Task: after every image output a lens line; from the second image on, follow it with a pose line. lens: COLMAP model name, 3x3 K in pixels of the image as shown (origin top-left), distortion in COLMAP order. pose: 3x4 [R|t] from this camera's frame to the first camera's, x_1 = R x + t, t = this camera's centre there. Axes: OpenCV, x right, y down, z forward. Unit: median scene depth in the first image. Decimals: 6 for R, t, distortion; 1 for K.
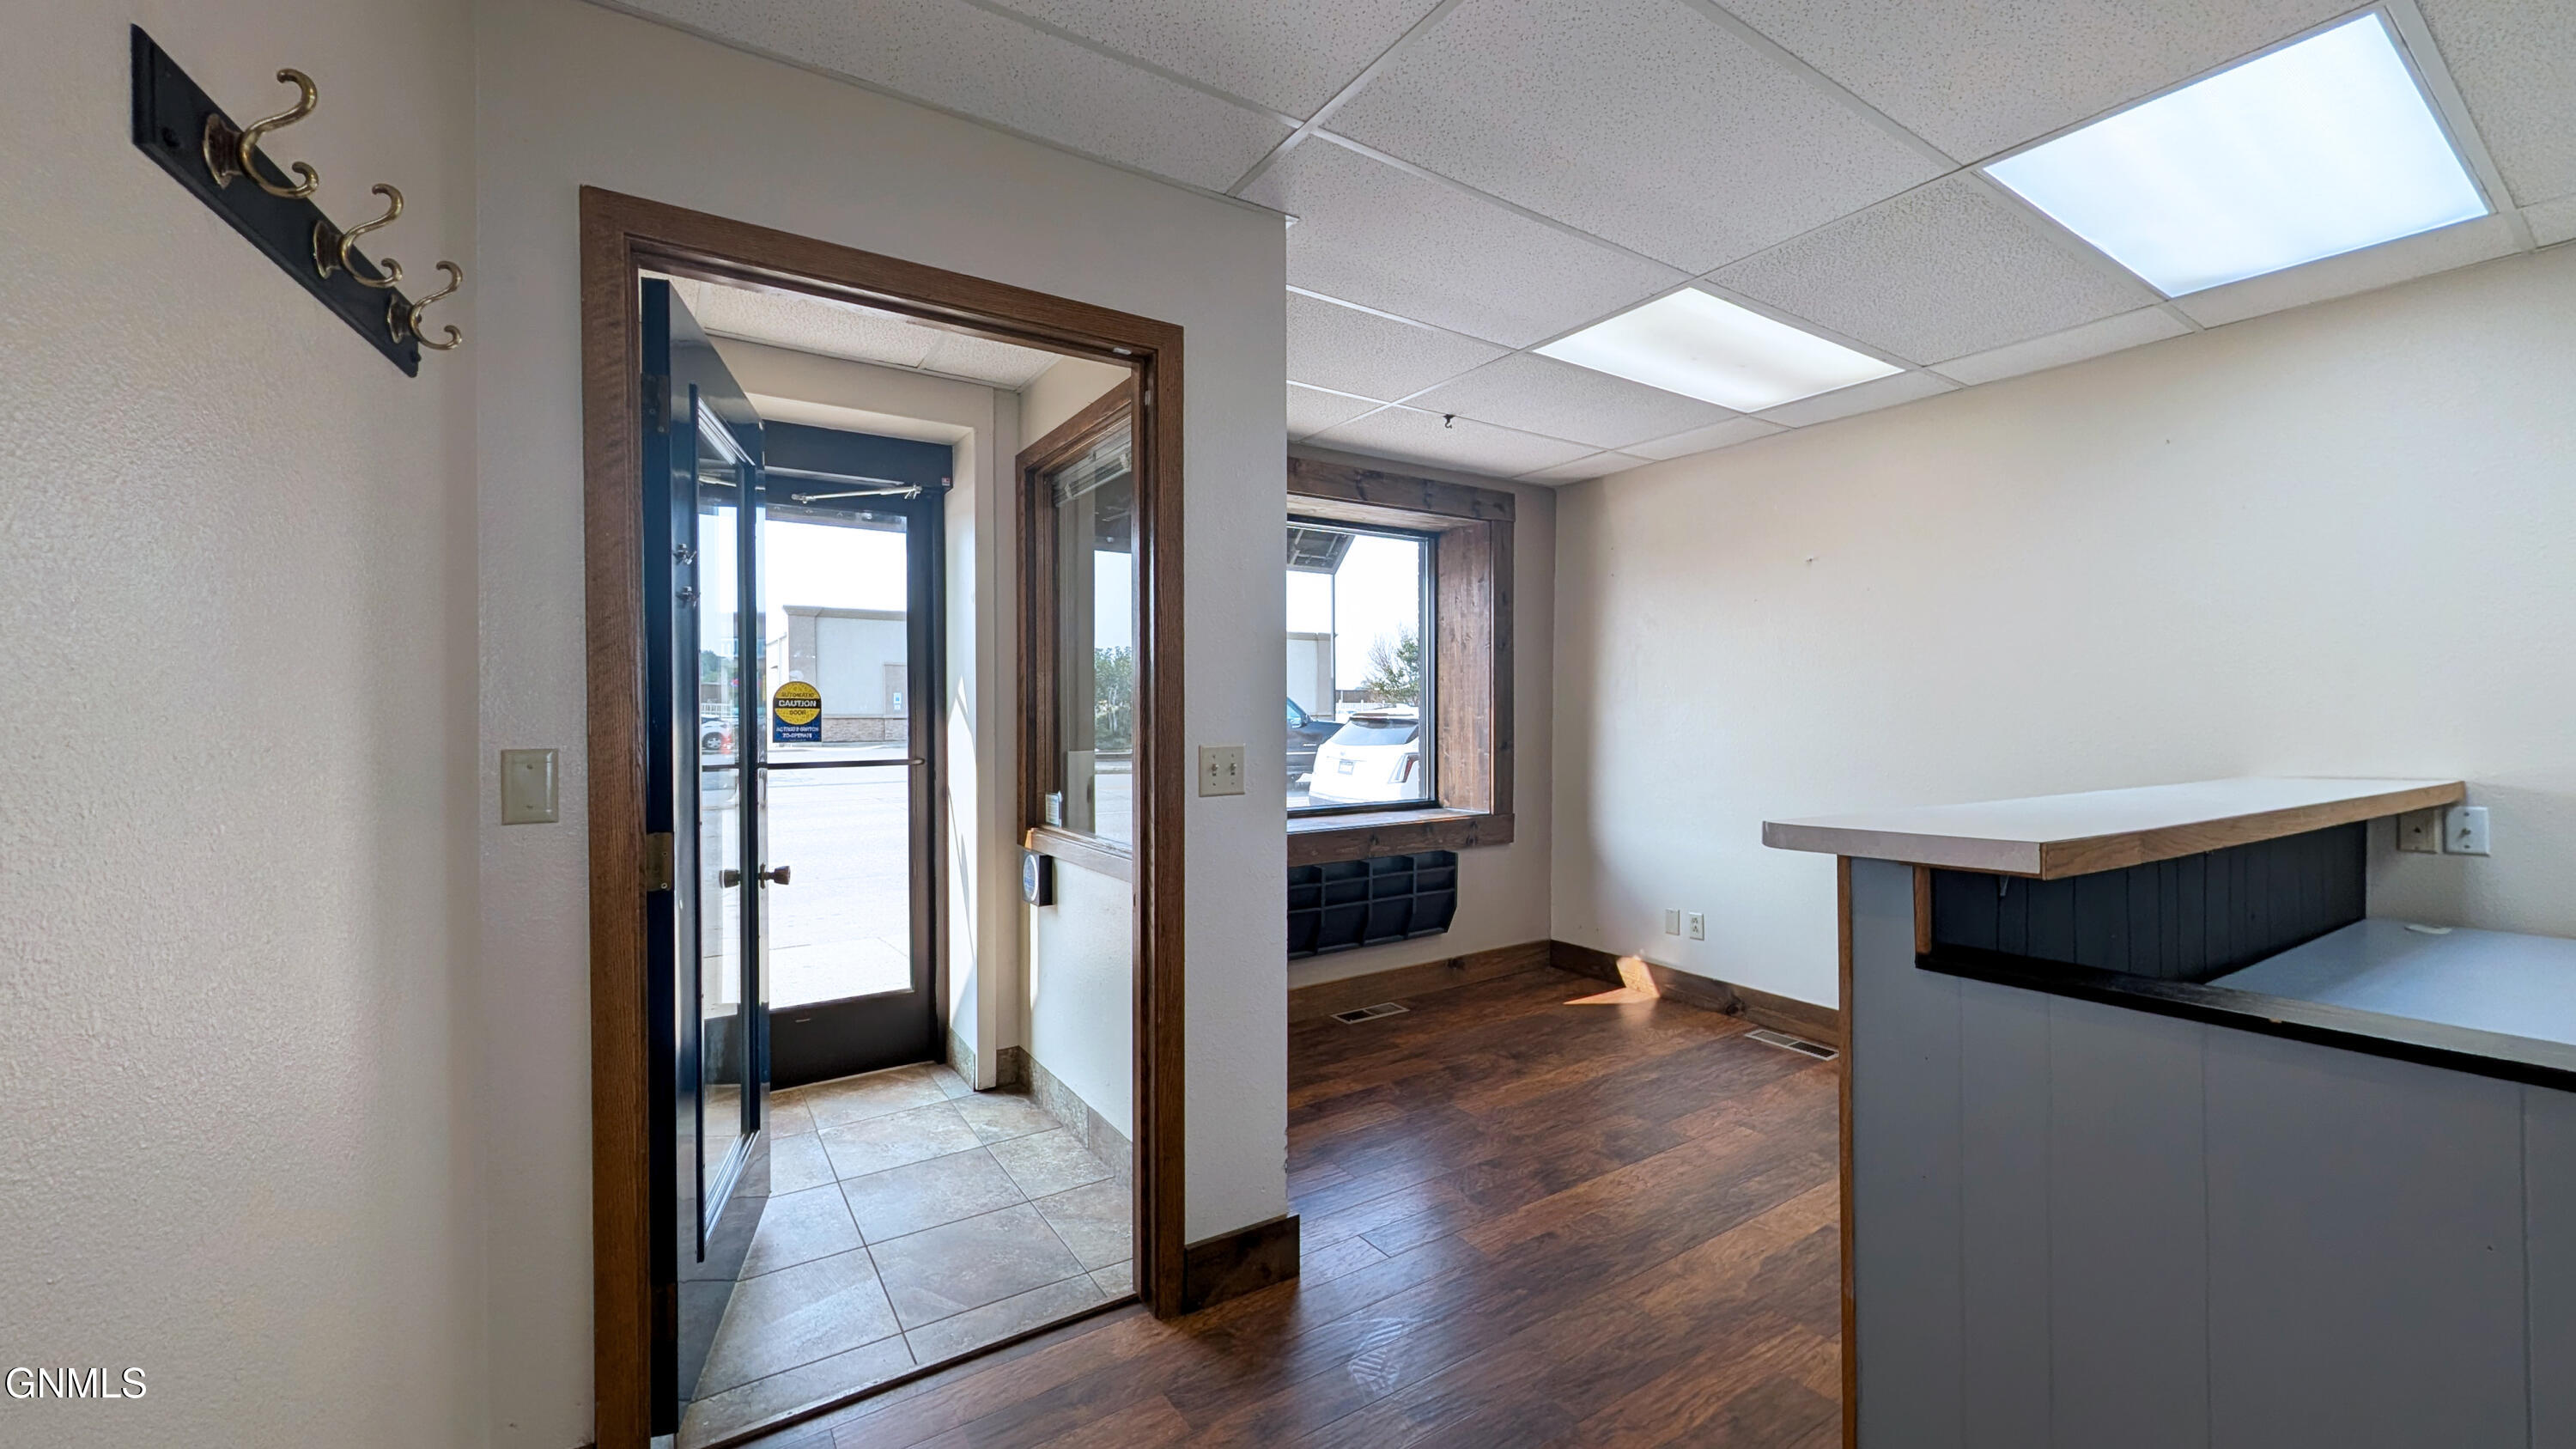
lens RADIAL K [[992.0, 0, 1304.0], [0, 992.0, 734.1], [0, 0, 1]] dist [-0.002827, 0.000028]
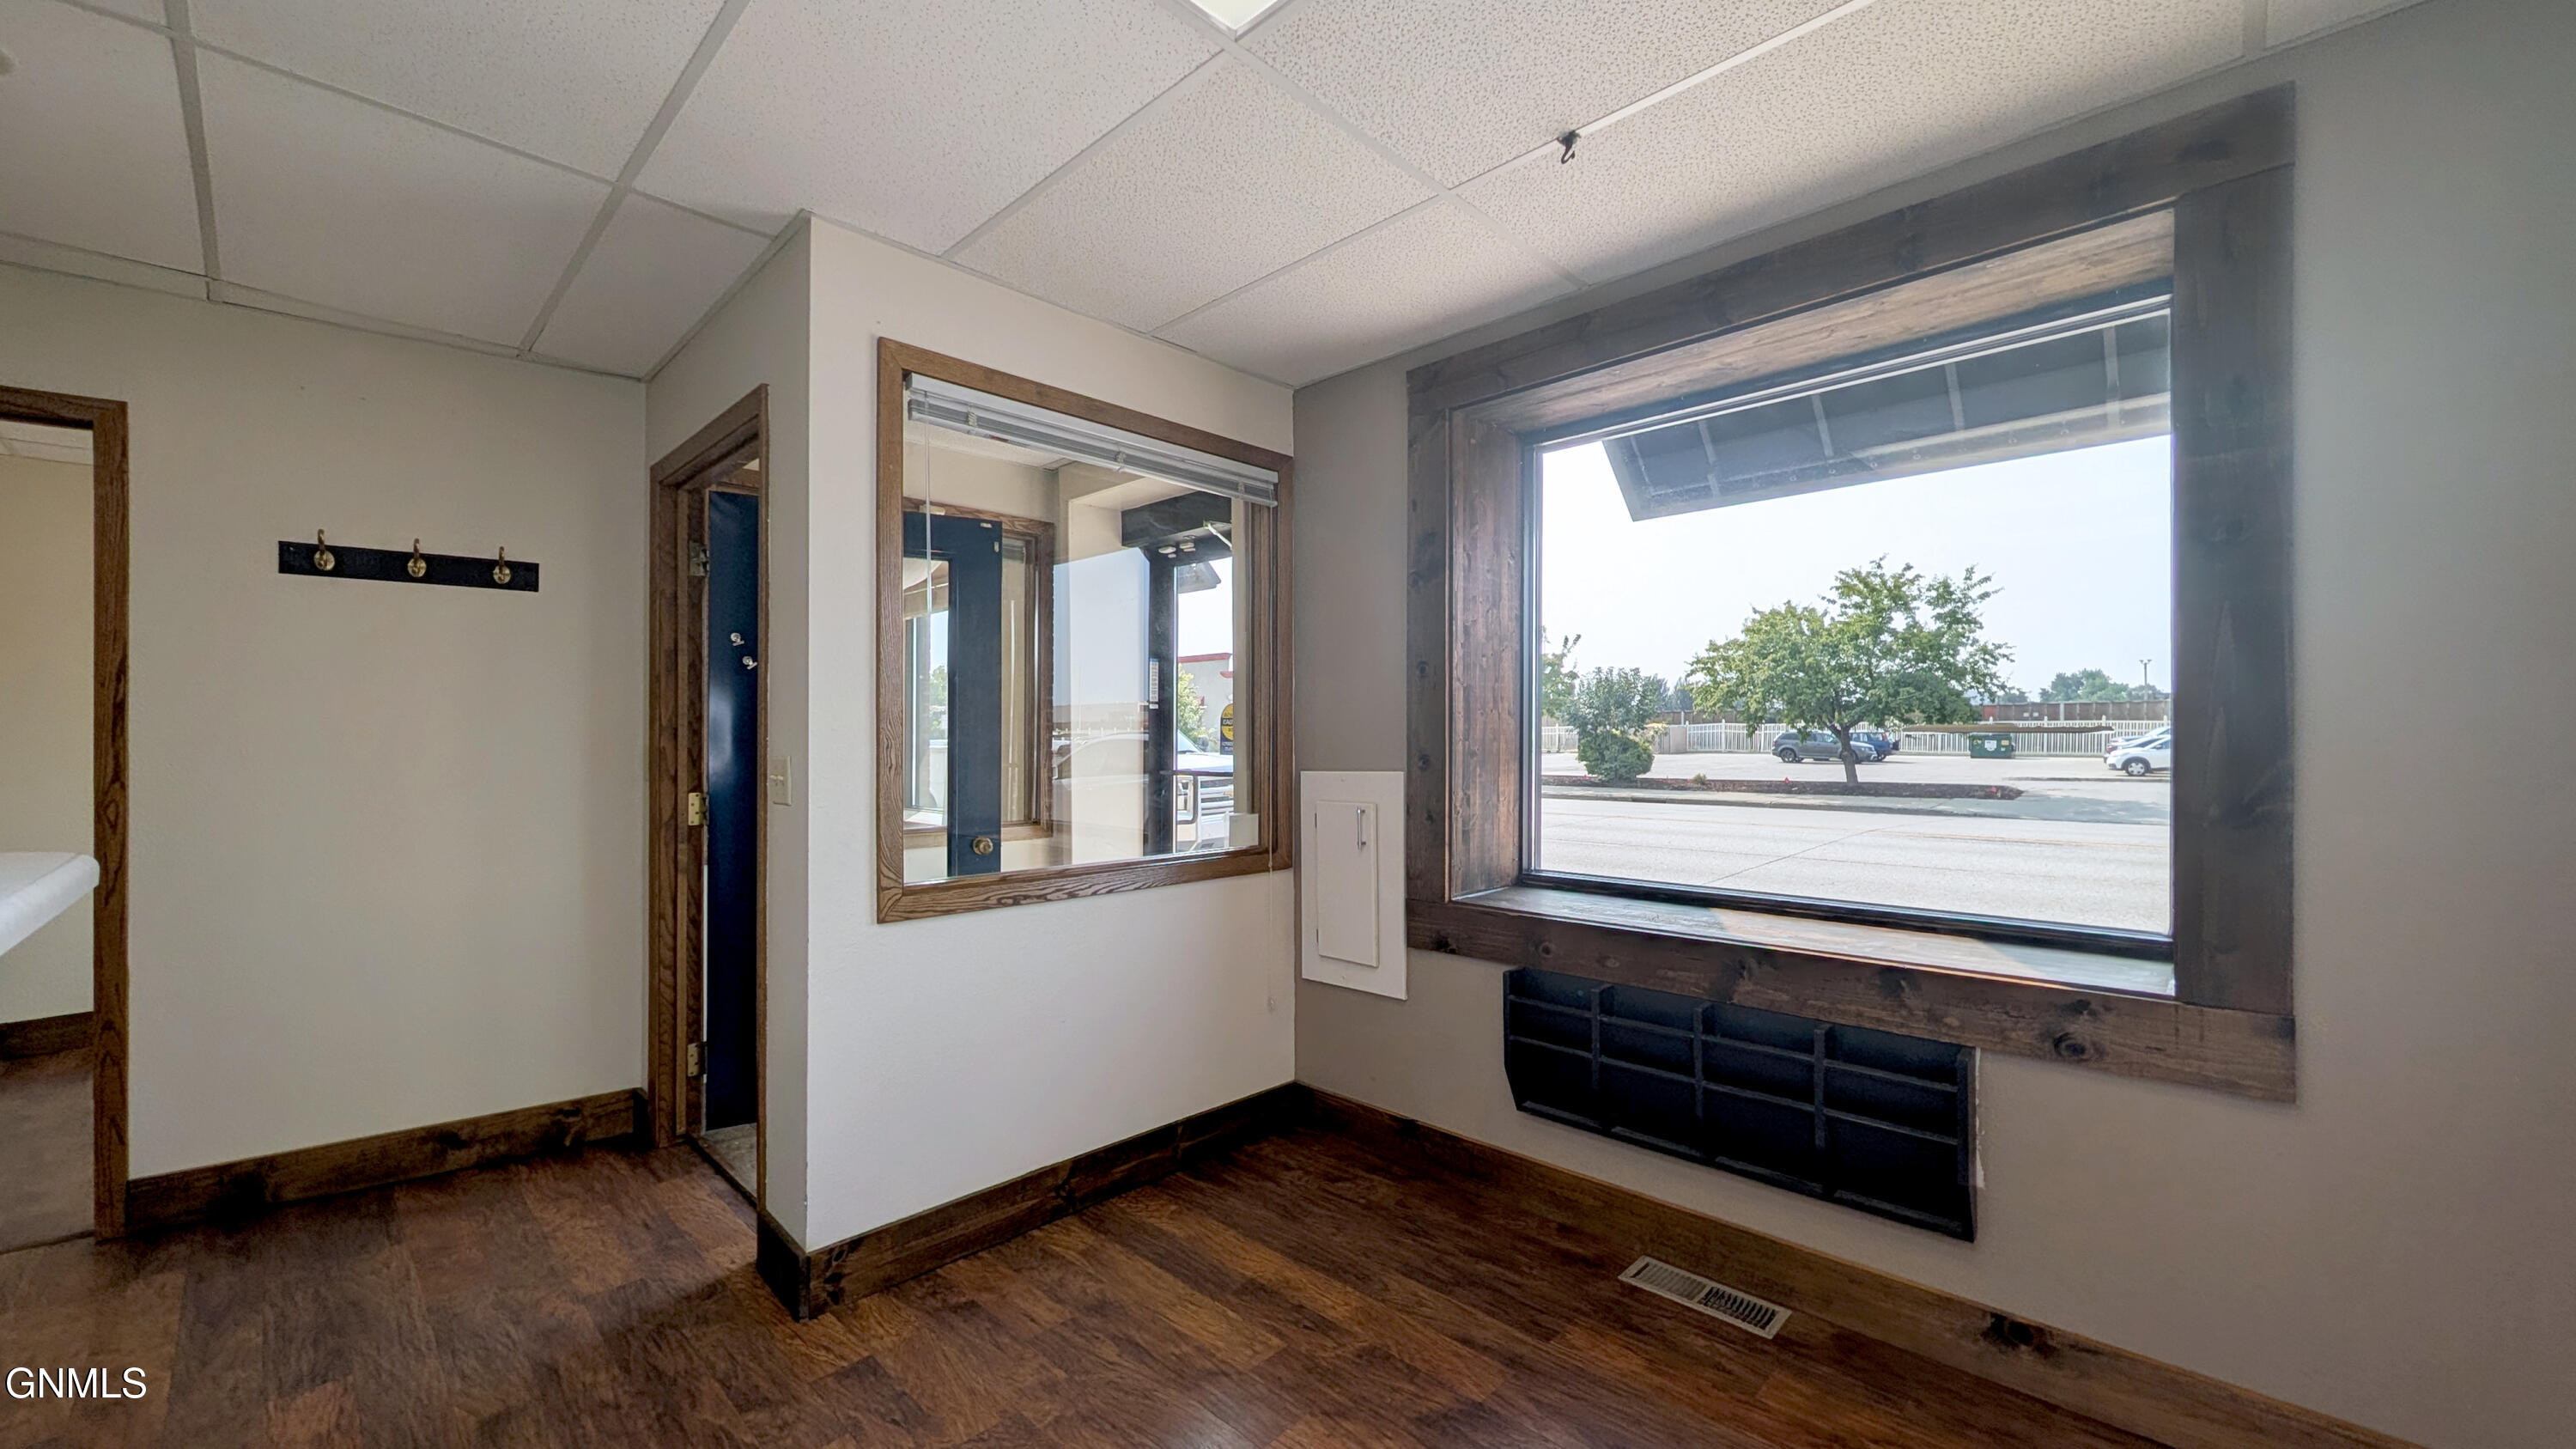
lens RADIAL K [[992.0, 0, 1312.9], [0, 992.0, 746.5], [0, 0, 1]] dist [-0.002827, 0.000028]
pose [[0.207671, 0.005268, -0.978185, 0.622588], [-0.027894, 0.999611, -0.000538, -0.003654], [0.977801, 0.027397, 0.207737, 0.791071]]
